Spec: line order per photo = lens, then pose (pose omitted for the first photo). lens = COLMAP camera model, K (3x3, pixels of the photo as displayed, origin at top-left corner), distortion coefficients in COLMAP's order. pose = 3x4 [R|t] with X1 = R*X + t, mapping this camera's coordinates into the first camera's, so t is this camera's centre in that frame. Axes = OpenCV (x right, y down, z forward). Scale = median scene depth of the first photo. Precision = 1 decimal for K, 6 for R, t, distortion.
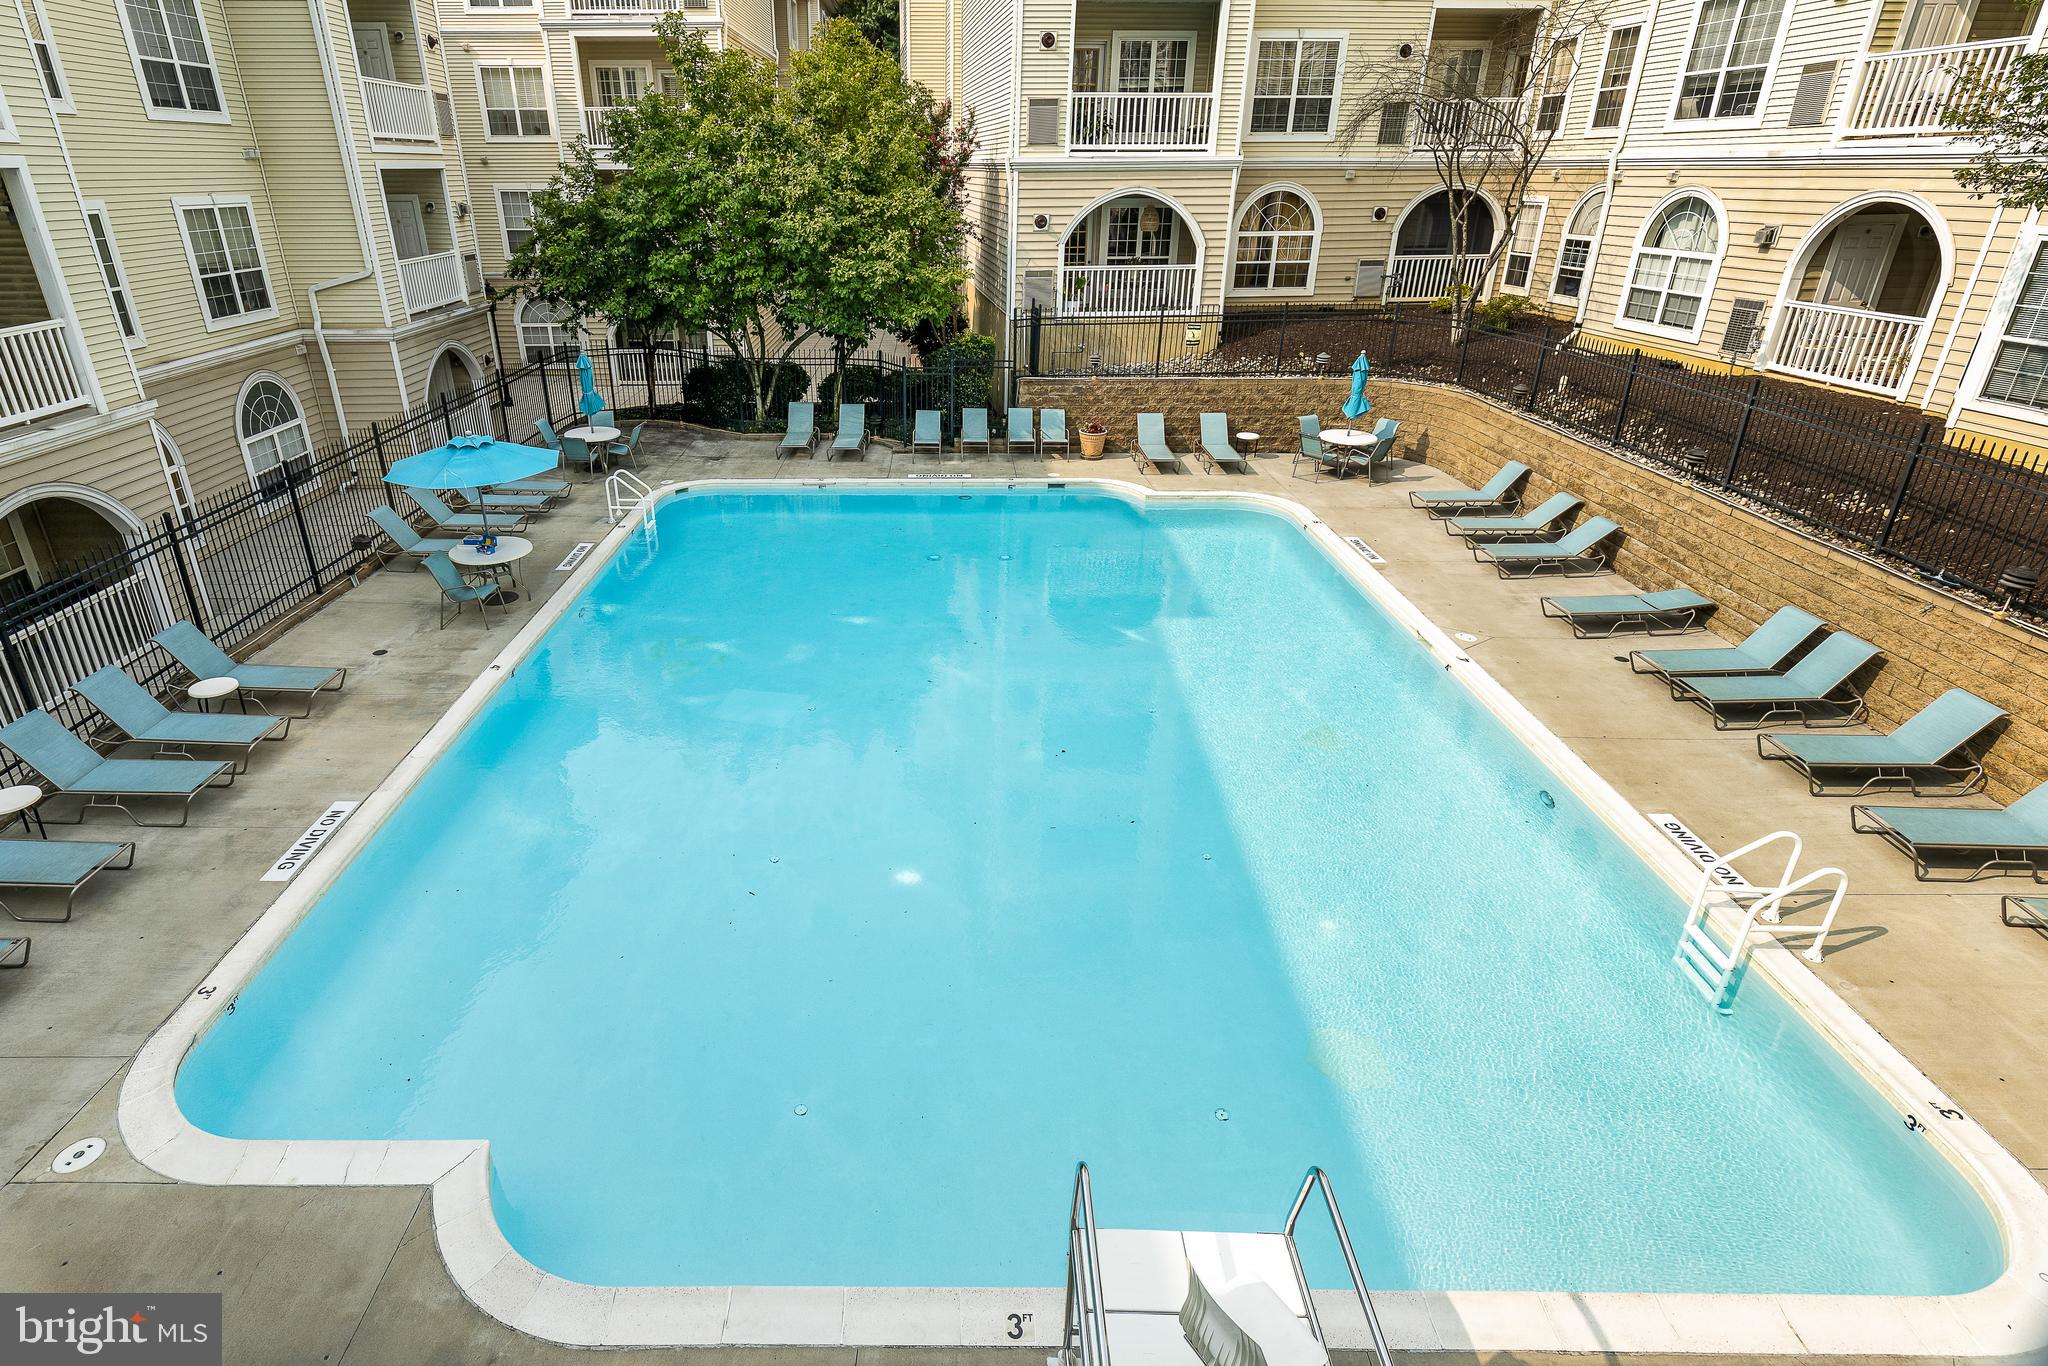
lens RADIAL K [[1087.8, 0, 956.6], [0, 1087.8, 623.1], [0, 0, 1]] dist [0.004272, 0.000297]
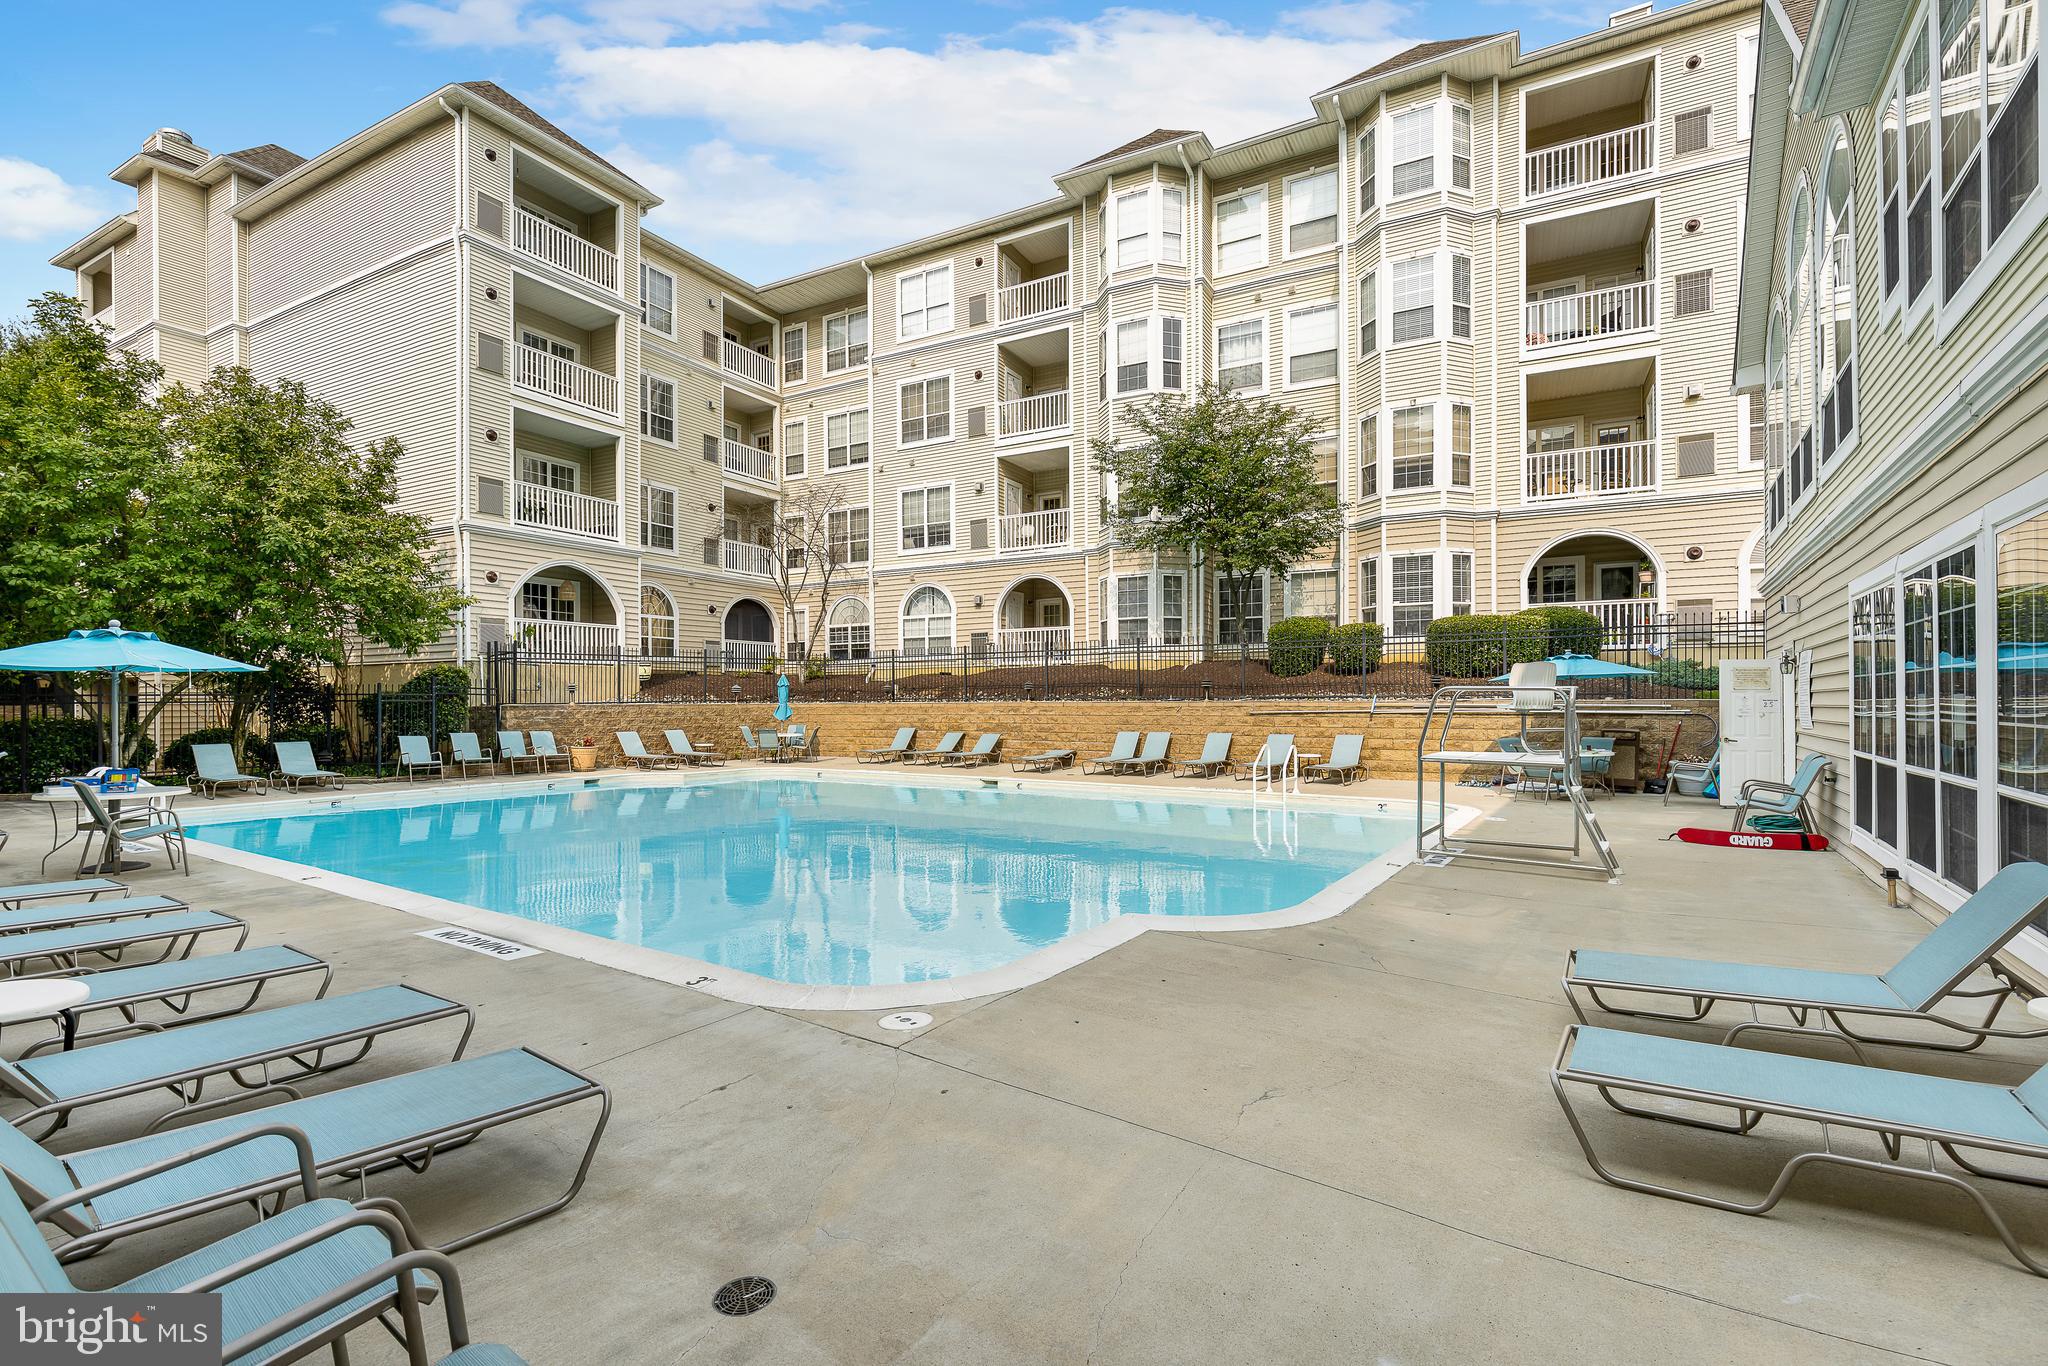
lens RADIAL K [[943.0, 0, 1015.4], [0, 943.0, 697.2], [0, 0, 1]] dist [-0.000548, -0.000227]
pose [[0.543674, 0.014643, 0.839169, -0.576420], [0.337771, 0.911487, -0.234738, 0.197987], [-0.768329, 0.411068, 0.490606, 0.216982]]
